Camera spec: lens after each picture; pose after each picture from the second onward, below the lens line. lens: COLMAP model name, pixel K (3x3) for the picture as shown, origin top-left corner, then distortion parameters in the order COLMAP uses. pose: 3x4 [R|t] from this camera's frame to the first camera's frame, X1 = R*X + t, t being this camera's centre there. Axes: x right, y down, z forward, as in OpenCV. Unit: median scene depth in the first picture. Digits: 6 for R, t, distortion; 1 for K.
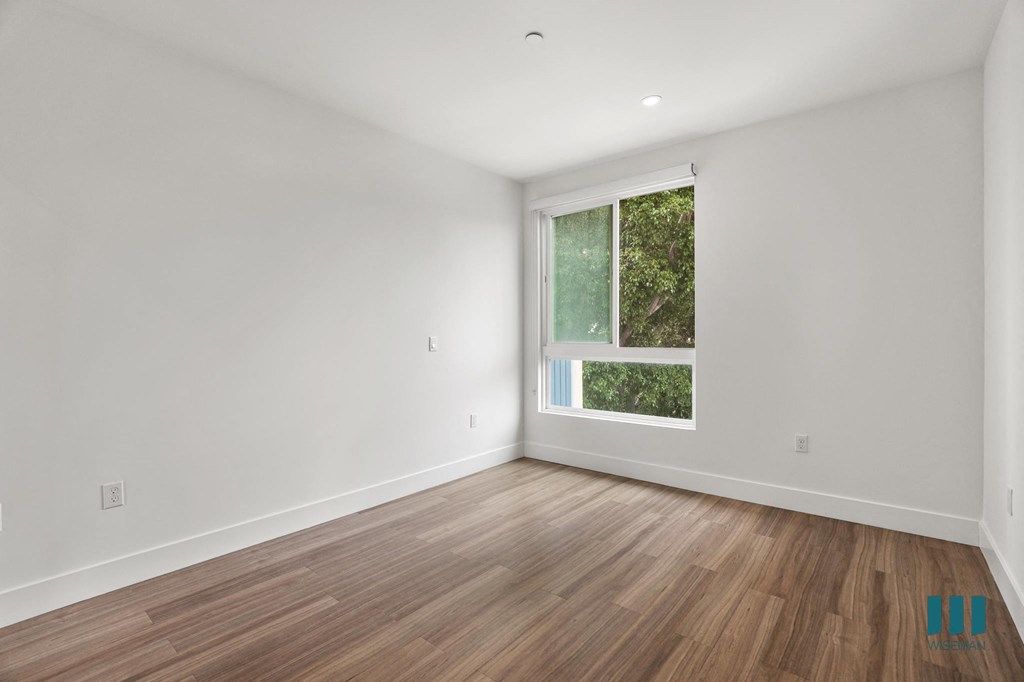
lens RADIAL K [[462.8, 0, 512.5], [0, 462.8, 335.7], [0, 0, 1]] dist [-0.016896, 0.000773]
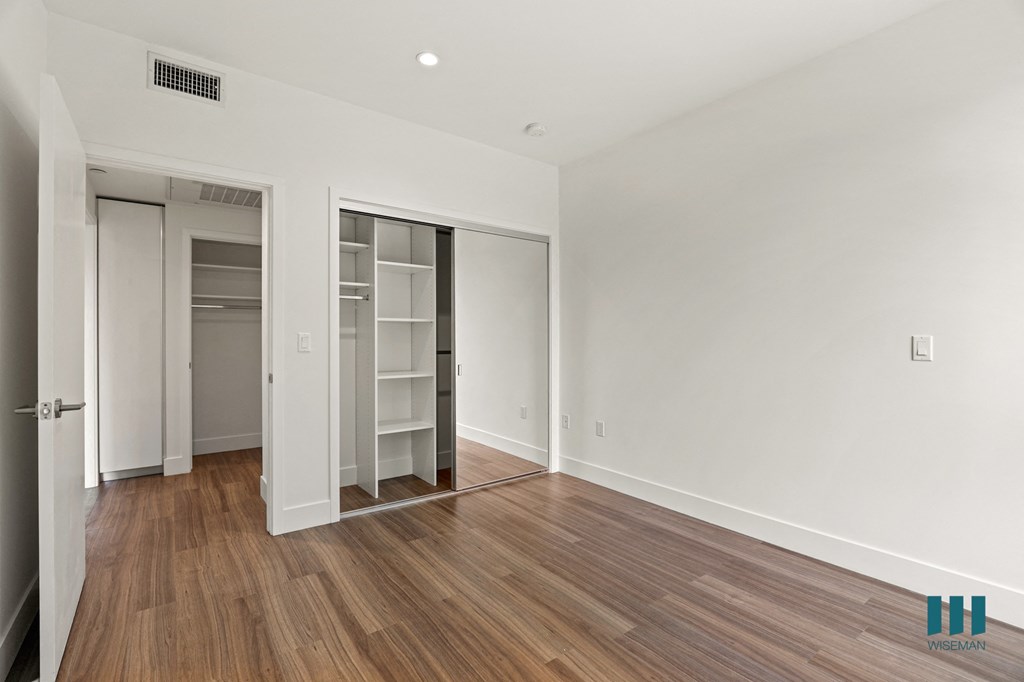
lens RADIAL K [[462.8, 0, 512.5], [0, 462.8, 335.7], [0, 0, 1]] dist [-0.016896, 0.000773]
pose [[-0.234714, 0.001672, -0.972063, 0.791401], [0.001058, 0.999998, 0.001464, 0.000187], [0.972064, -0.000685, -0.234716, 0.989763]]
